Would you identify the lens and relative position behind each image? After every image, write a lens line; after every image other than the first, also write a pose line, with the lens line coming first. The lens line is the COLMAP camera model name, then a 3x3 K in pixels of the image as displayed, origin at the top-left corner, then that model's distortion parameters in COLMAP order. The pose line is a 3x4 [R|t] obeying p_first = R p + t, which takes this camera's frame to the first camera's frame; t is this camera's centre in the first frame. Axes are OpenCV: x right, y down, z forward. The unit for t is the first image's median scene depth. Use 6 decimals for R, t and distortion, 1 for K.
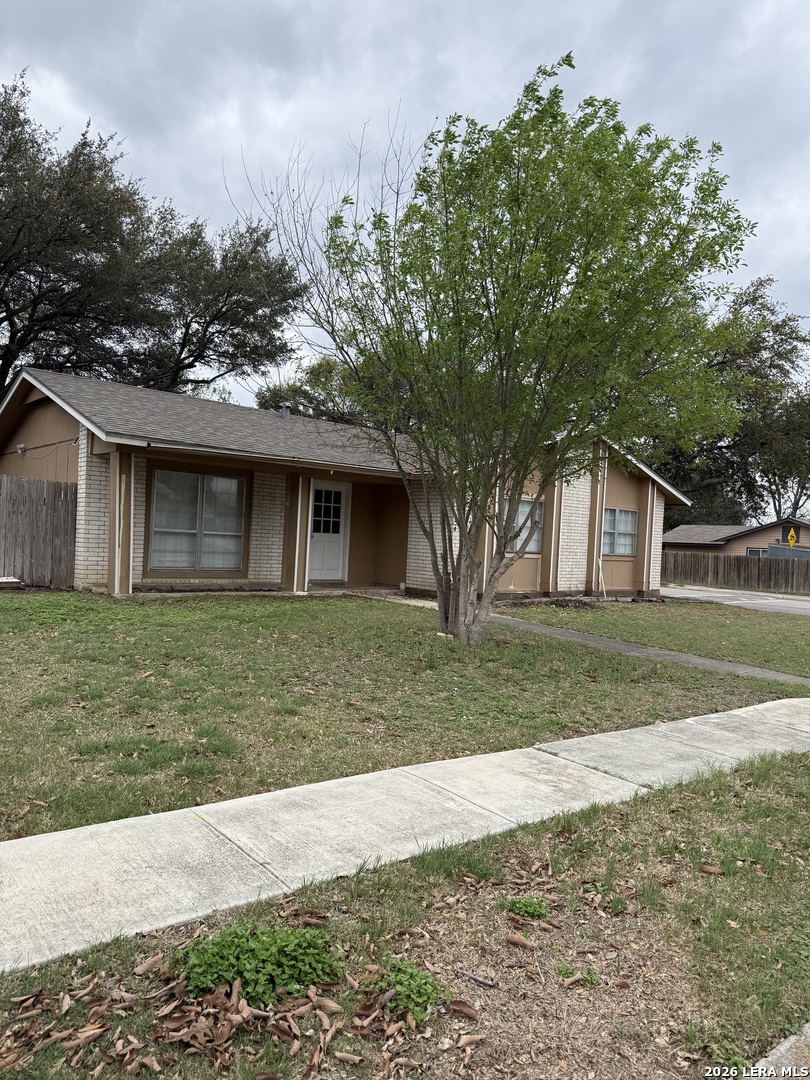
lens RADIAL K [[767.6, 0, 405.0], [0, 767.6, 540.0], [0, 0, 1]] dist [0.001764, 0.000227]
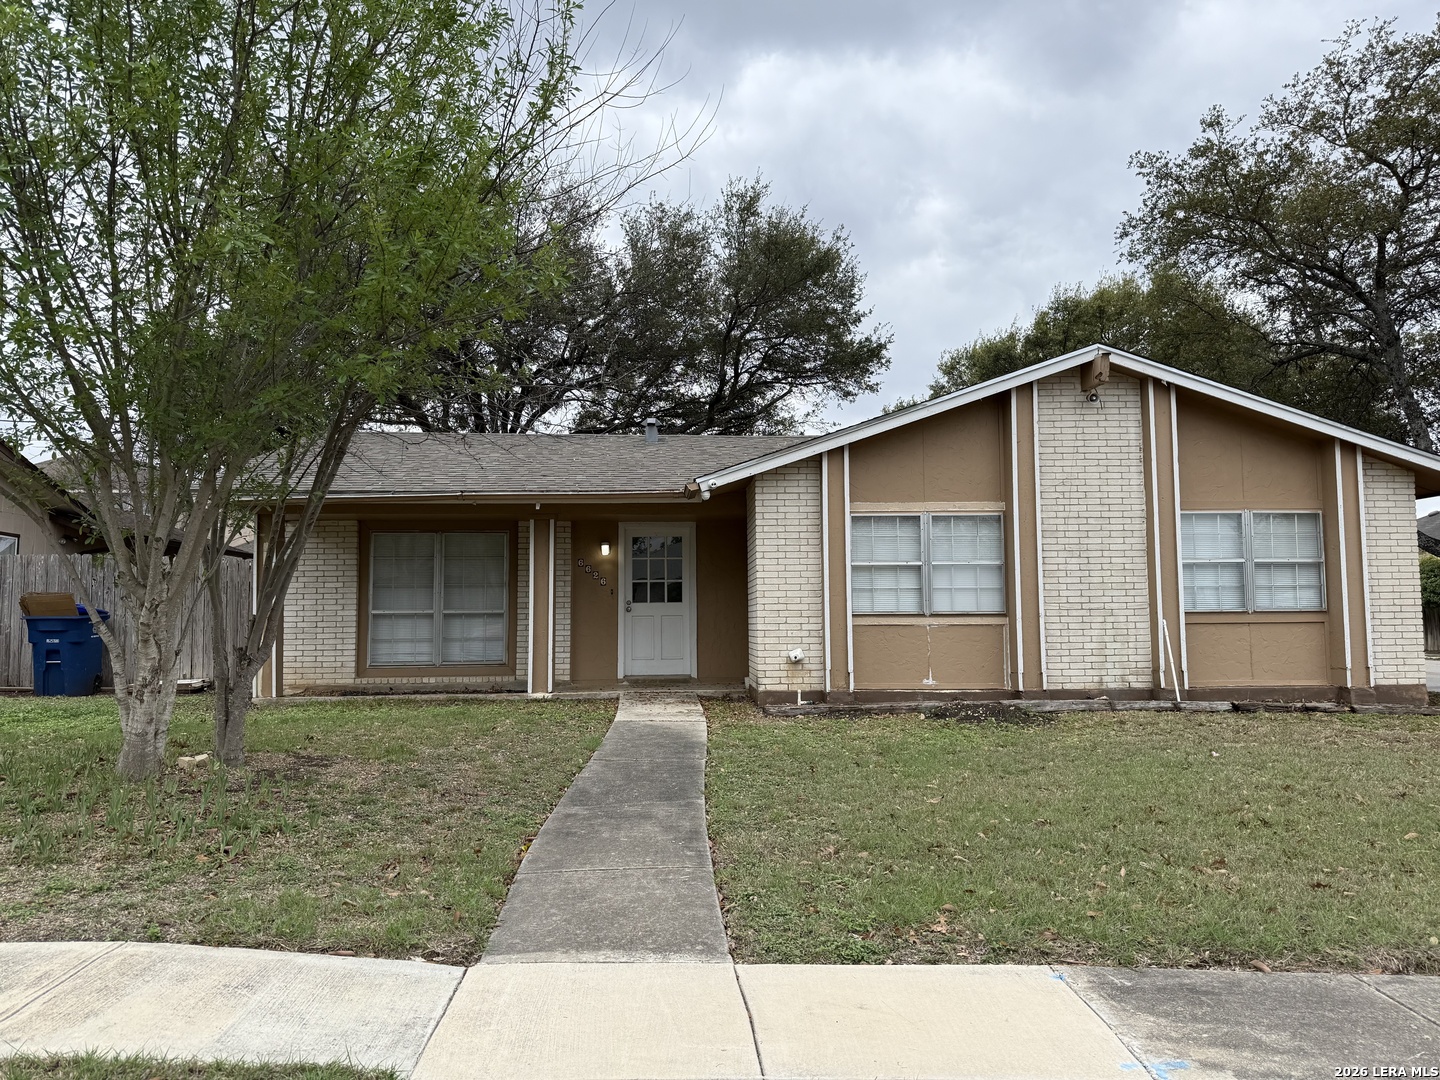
lens RADIAL K [[986.8, 0, 720.0], [0, 986.8, 540.0], [0, 0, 1]] dist [0.029669, -0.000330]
pose [[0.798038, -0.103014, -0.593737, 0.493219], [0.047684, 0.992986, -0.108193, 0.035128], [0.600718, 0.058030, 0.797352, 0.401508]]
